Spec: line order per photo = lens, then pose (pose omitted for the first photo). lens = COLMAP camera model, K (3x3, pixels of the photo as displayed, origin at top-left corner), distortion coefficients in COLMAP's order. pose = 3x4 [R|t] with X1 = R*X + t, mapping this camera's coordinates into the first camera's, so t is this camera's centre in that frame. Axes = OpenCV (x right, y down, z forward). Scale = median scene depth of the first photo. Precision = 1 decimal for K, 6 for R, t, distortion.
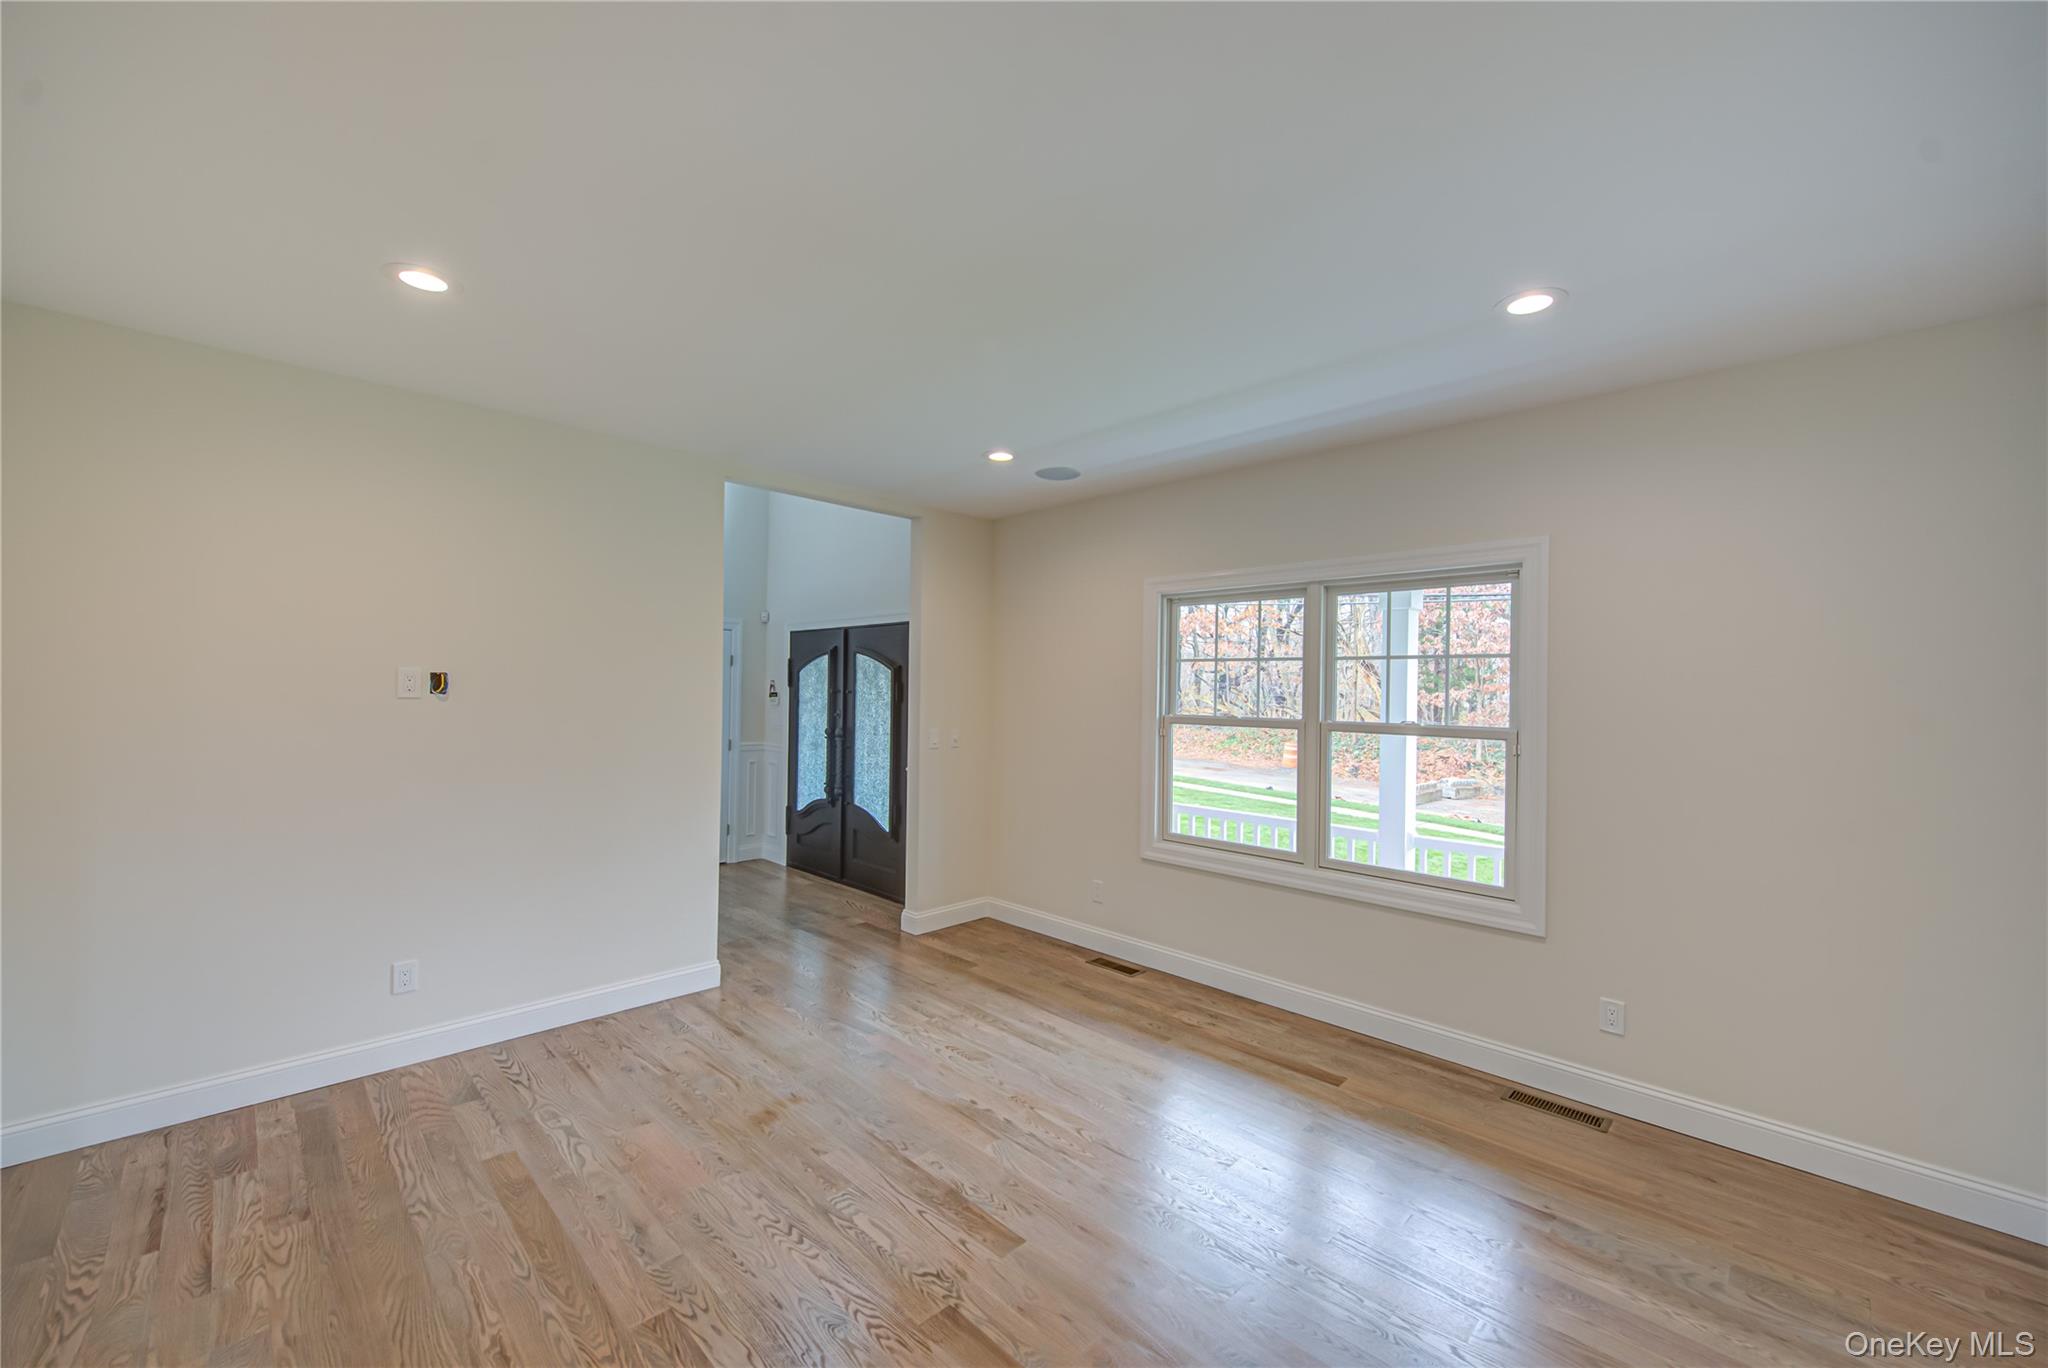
lens RADIAL K [[800.7, 0, 1030.5], [0, 800.7, 673.9], [0, 0, 1]] dist [0.002475, -0.002415]
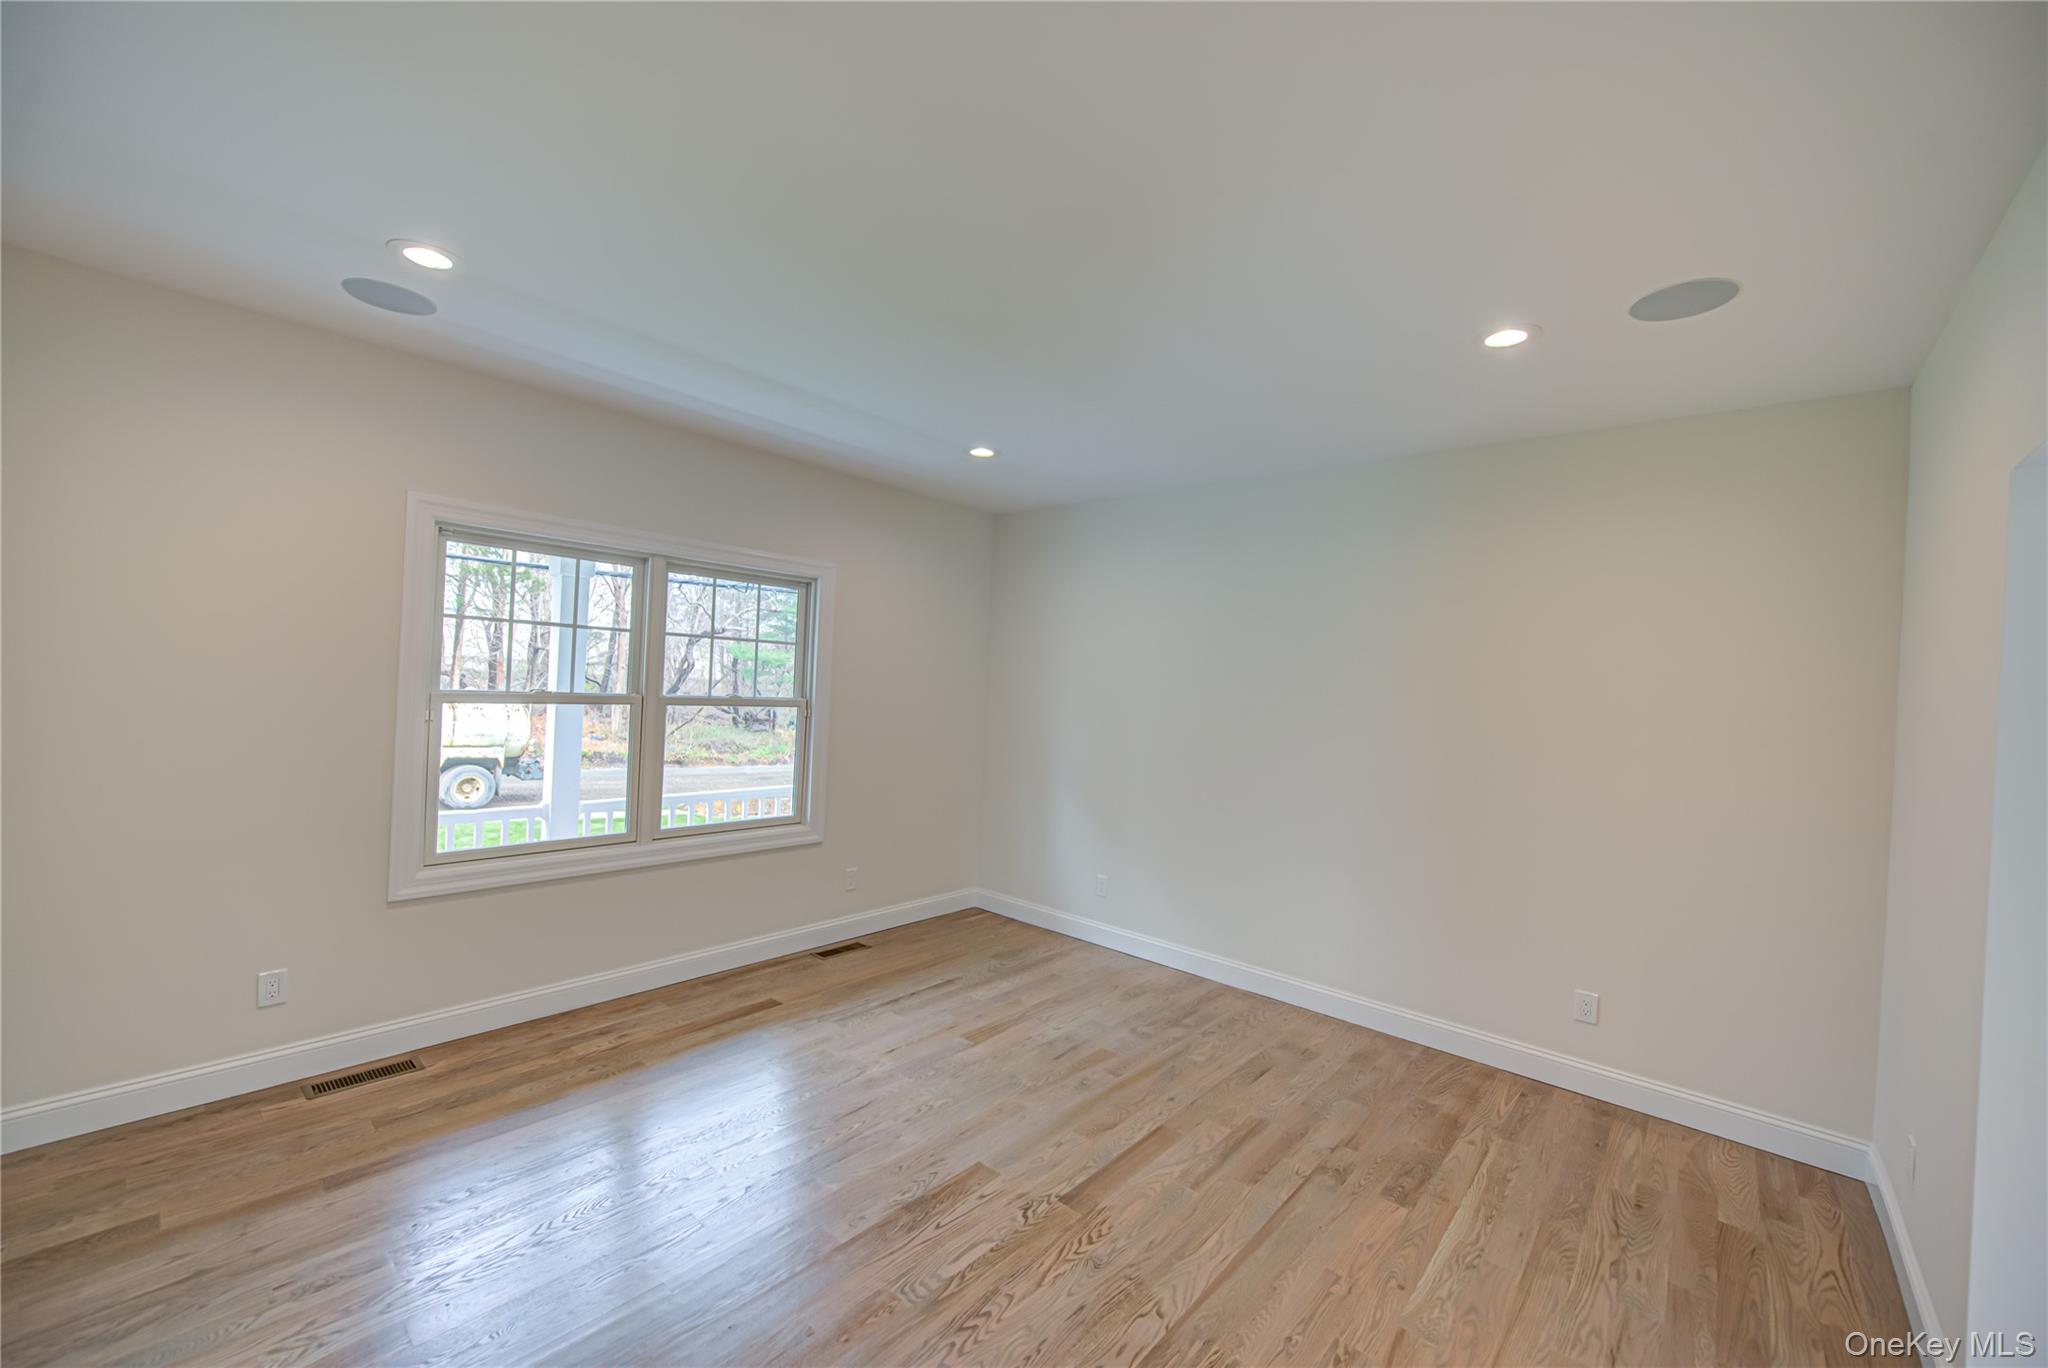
lens RADIAL K [[800.7, 0, 1023.9], [0, 800.7, 679.4], [0, 0, 1]] dist [0.002475, -0.002415]
pose [[-0.058205, -0.013279, 0.998216, -0.762730], [-0.065939, 0.997779, 0.009429, -0.001419], [-0.996125, -0.065272, -0.058951, 0.693005]]
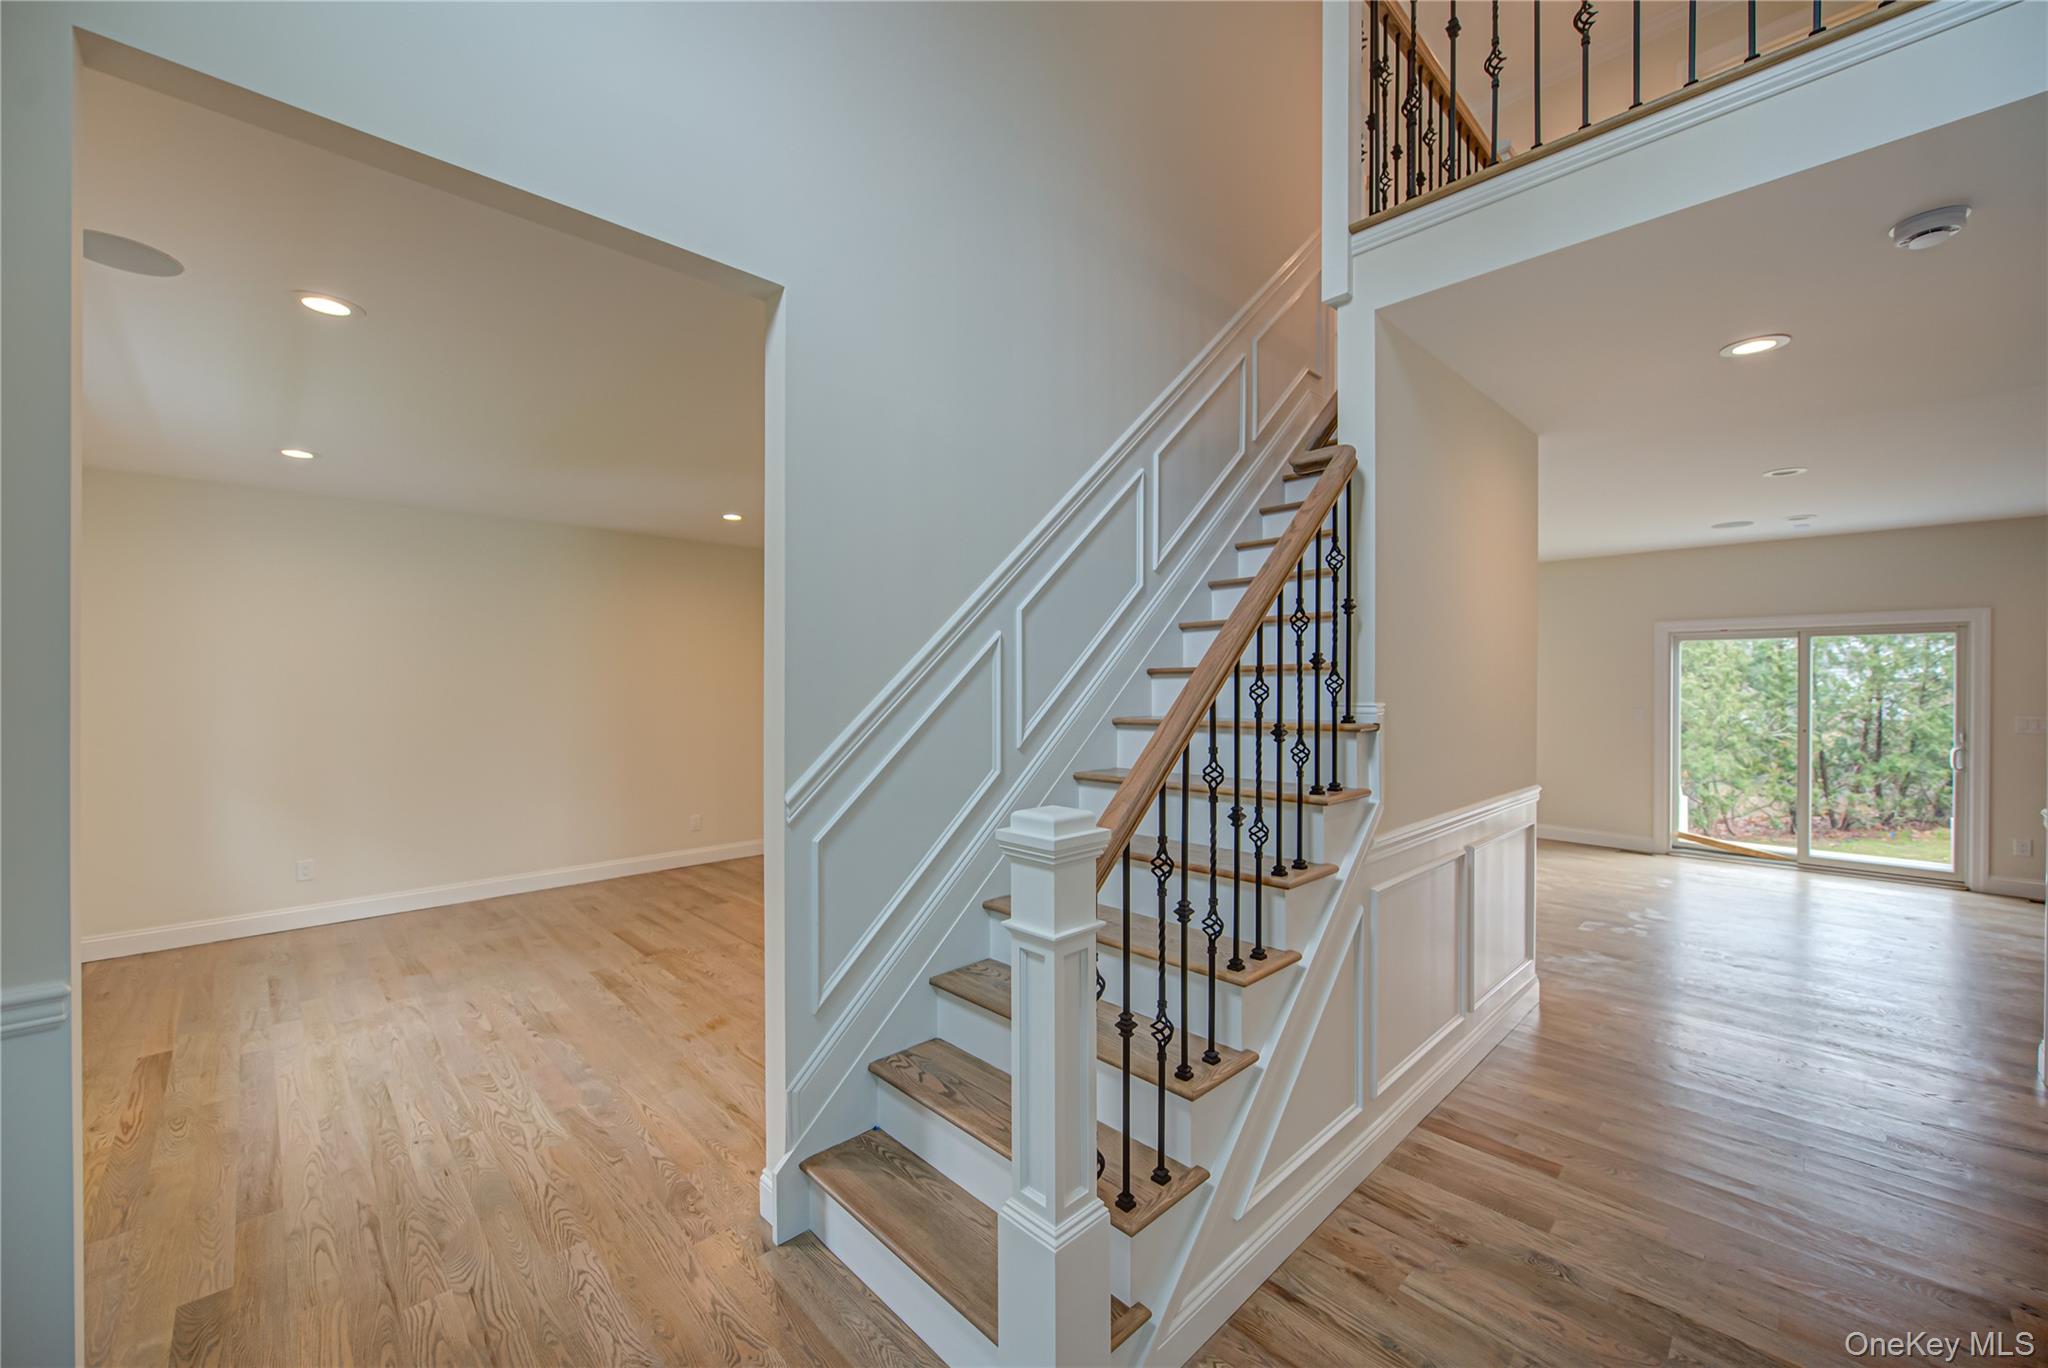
lens RADIAL K [[800.7, 0, 1033.2], [0, 800.7, 685.5], [0, 0, 1]] dist [0.002475, -0.002415]
pose [[-0.999731, -0.015355, 0.017358, -0.709437], [-0.015562, 0.999809, -0.011827, 0.026210], [-0.017173, -0.012094, -0.999779, 1.898668]]
